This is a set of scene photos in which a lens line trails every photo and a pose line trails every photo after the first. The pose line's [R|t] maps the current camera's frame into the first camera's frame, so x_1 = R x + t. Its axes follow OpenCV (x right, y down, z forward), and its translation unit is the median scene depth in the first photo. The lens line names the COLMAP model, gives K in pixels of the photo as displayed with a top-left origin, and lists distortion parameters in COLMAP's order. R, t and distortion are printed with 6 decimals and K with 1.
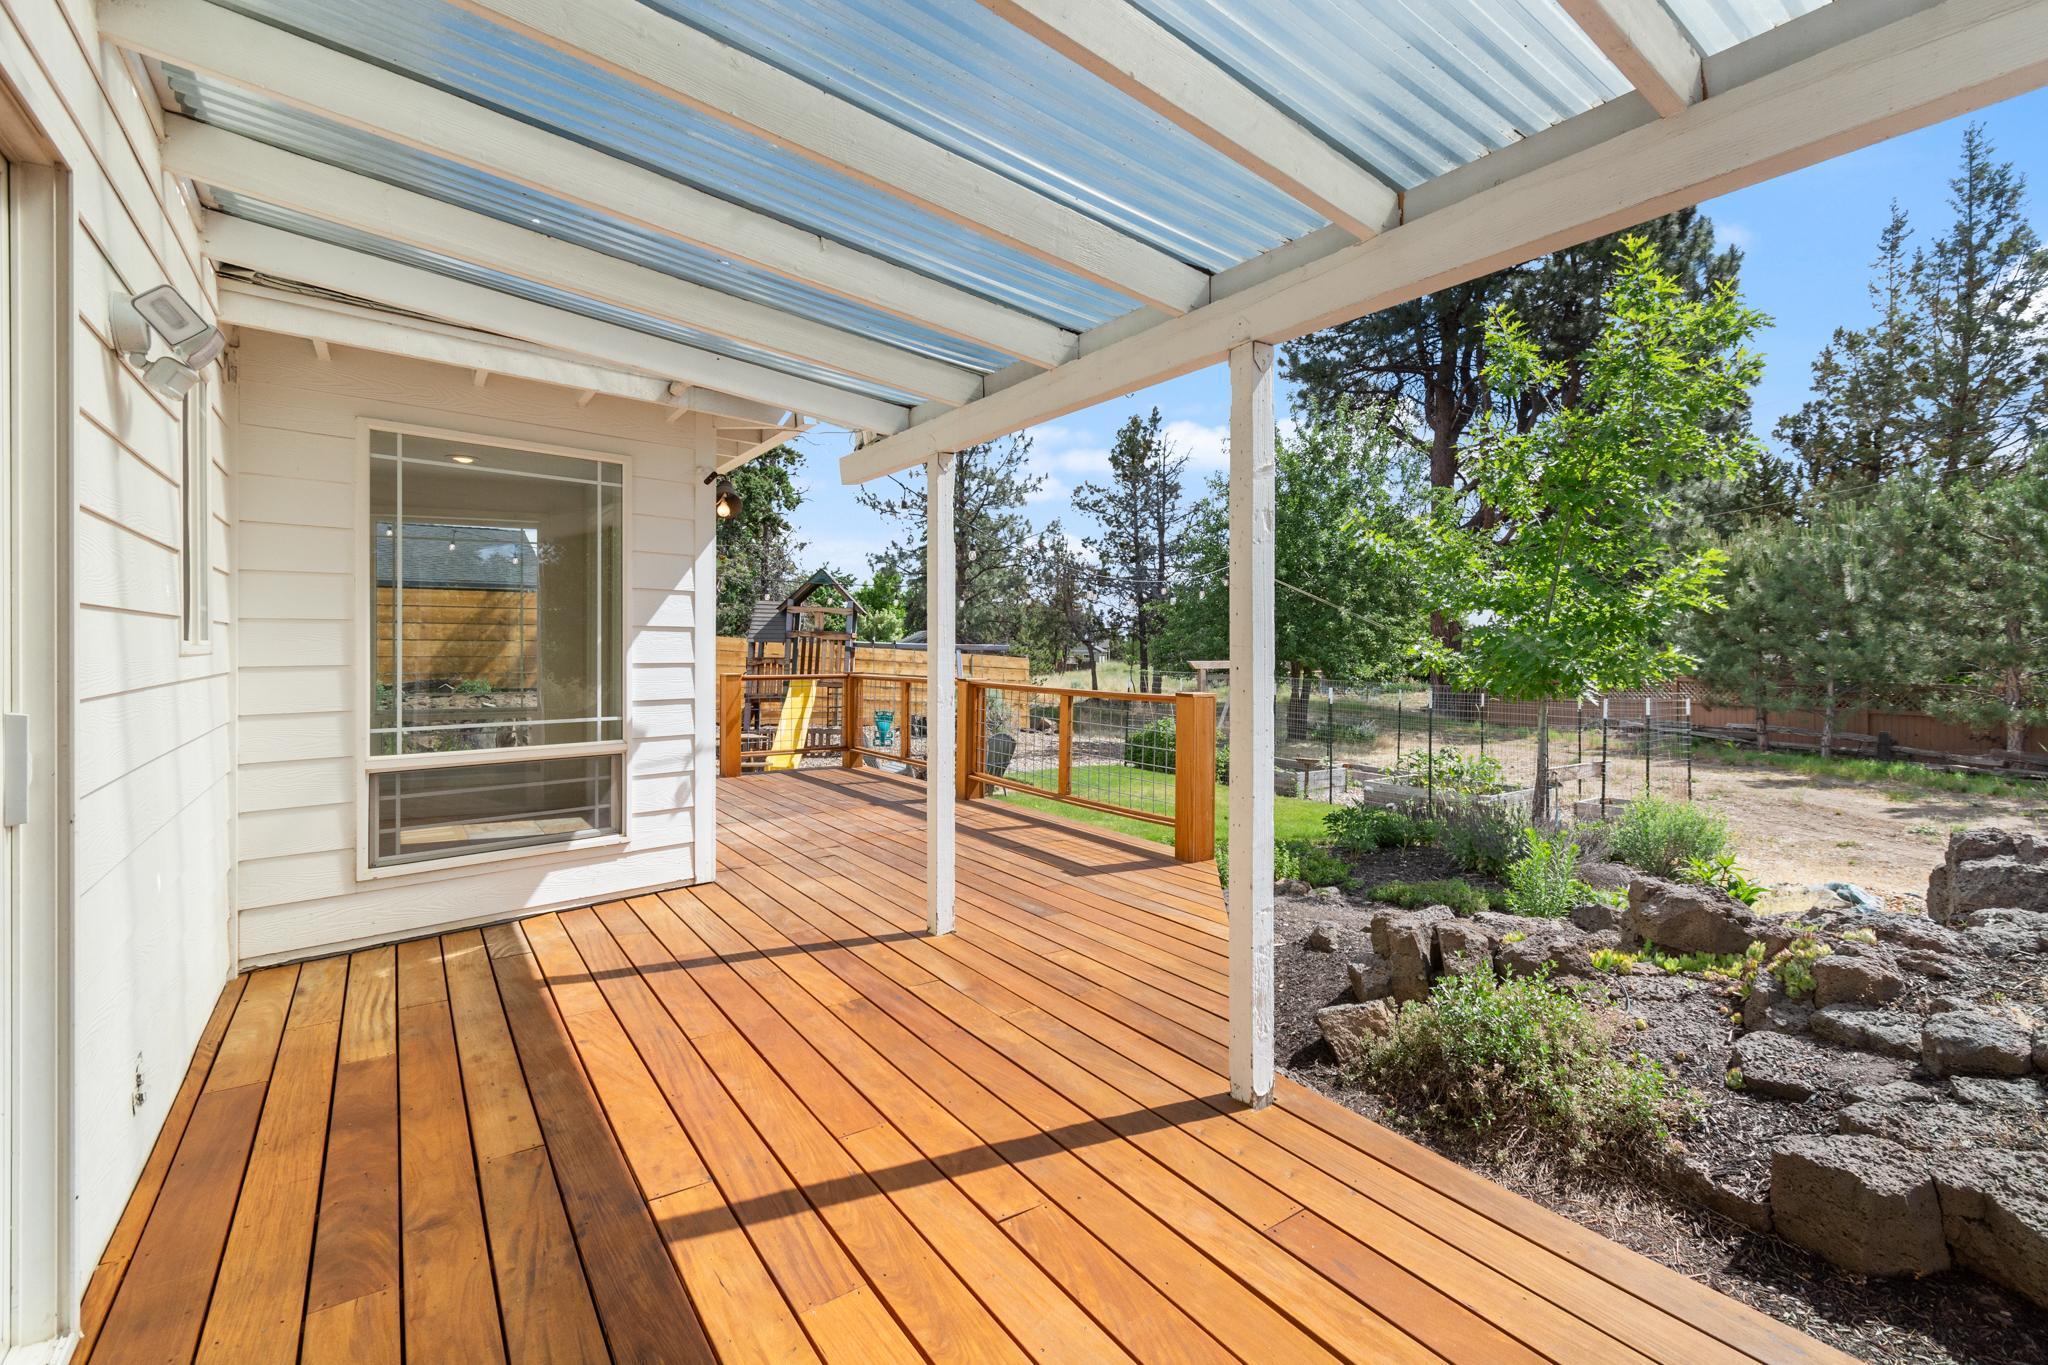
lens RADIAL K [[893.1, 0, 1017.7], [0, 893.1, 675.2], [0, 0, 1]] dist [0.000541, -0.000031]
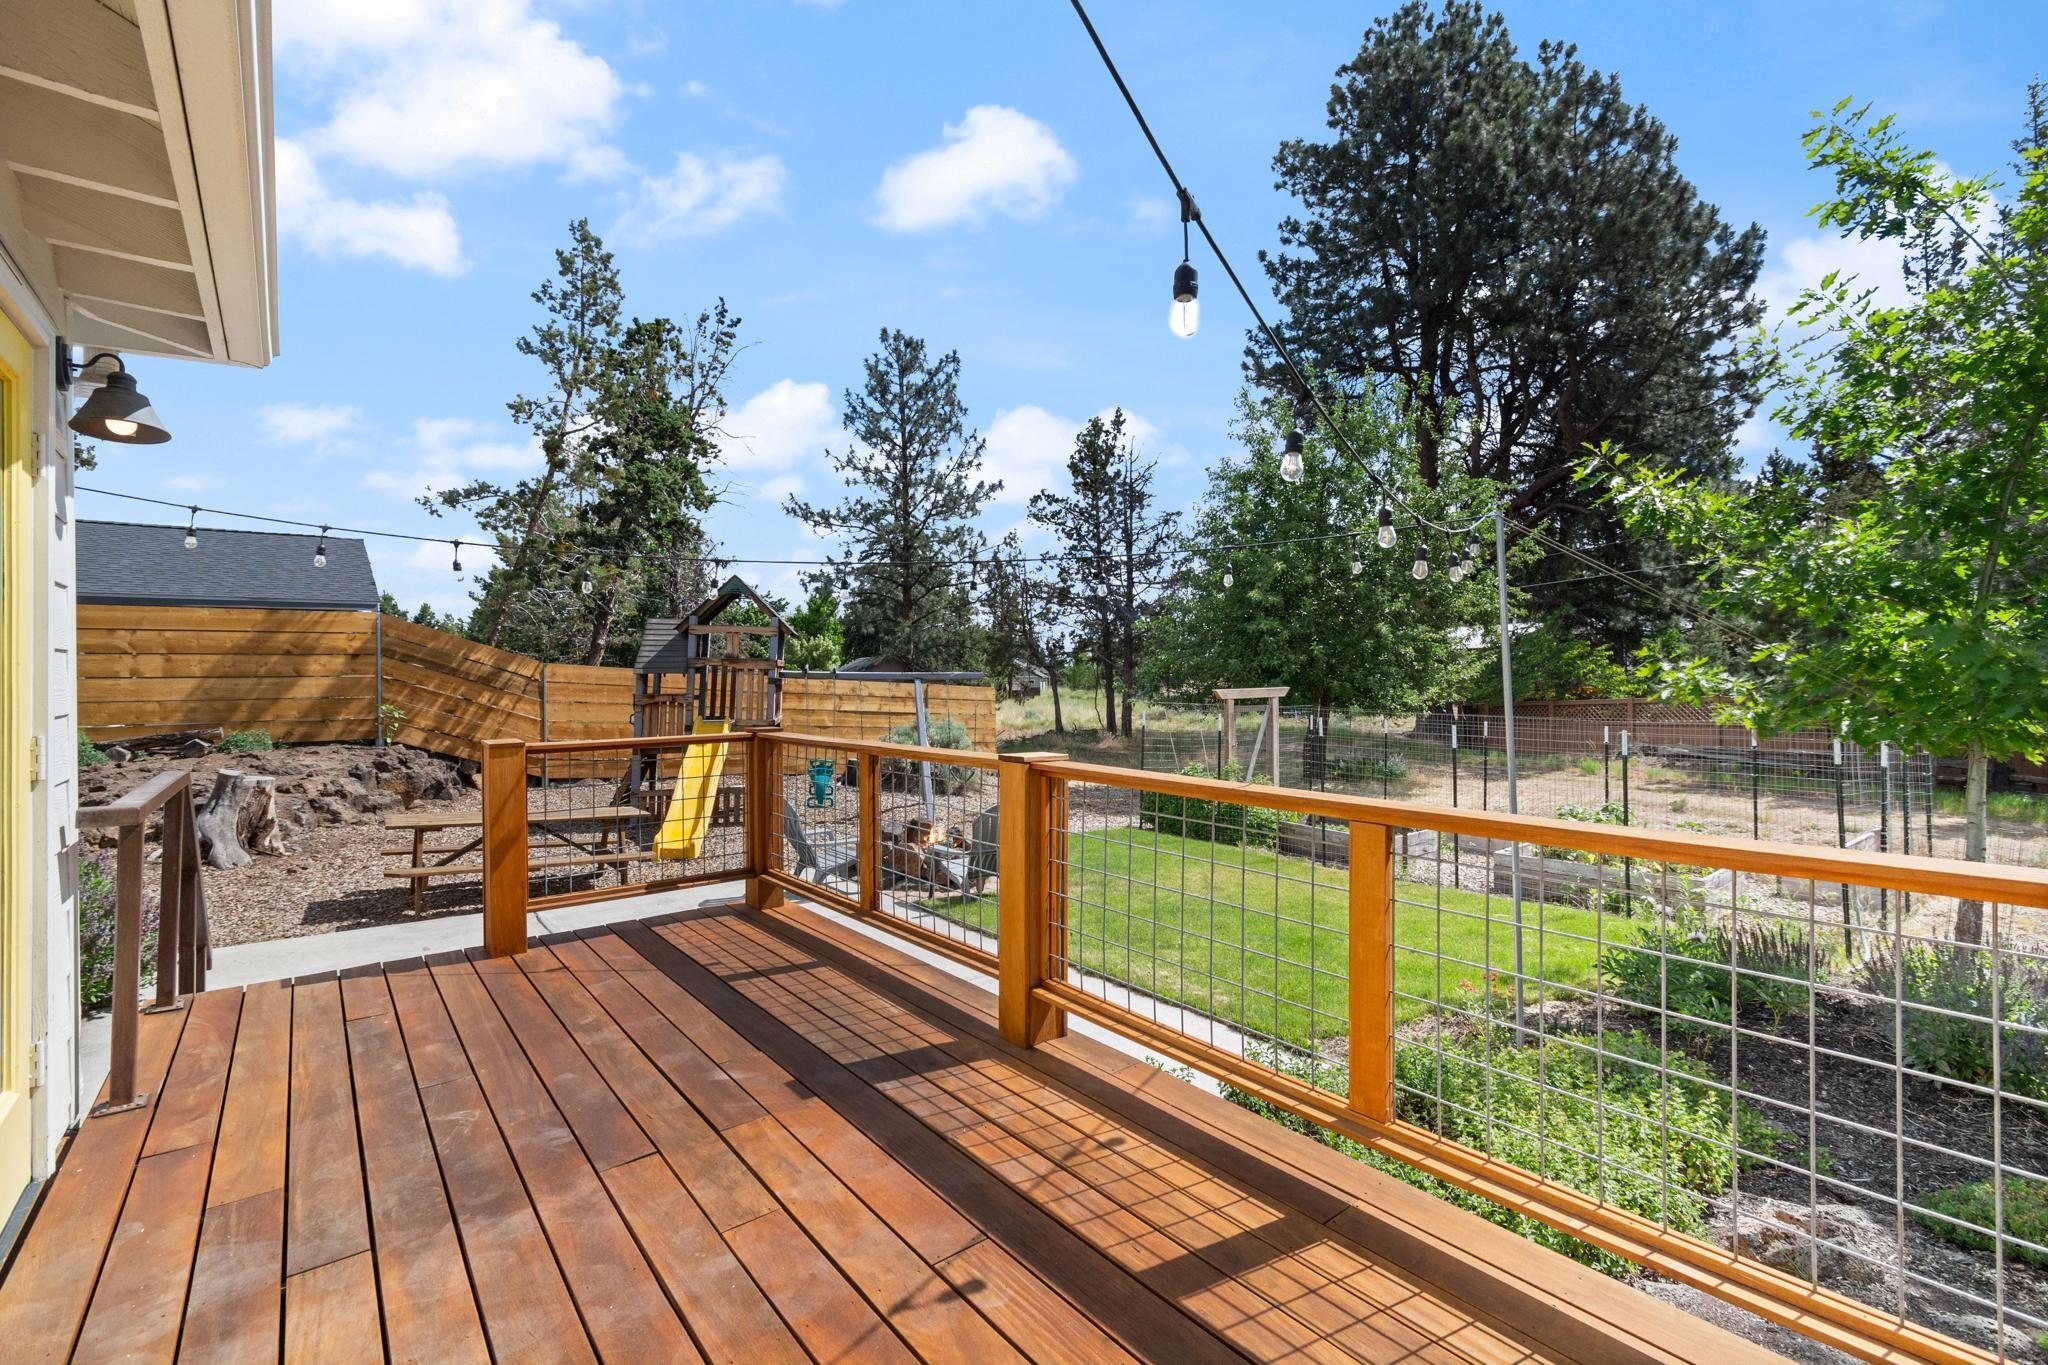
lens RADIAL K [[884.3, 0, 1016.6], [0, 884.3, 690.5], [0, 0, 1]] dist [0.001581, 0.000564]
pose [[0.997417, -0.016003, 0.070019, -0.017401], [0.016849, 0.999792, -0.011508, -0.004407], [-0.069820, 0.012658, 0.997479, 0.115839]]
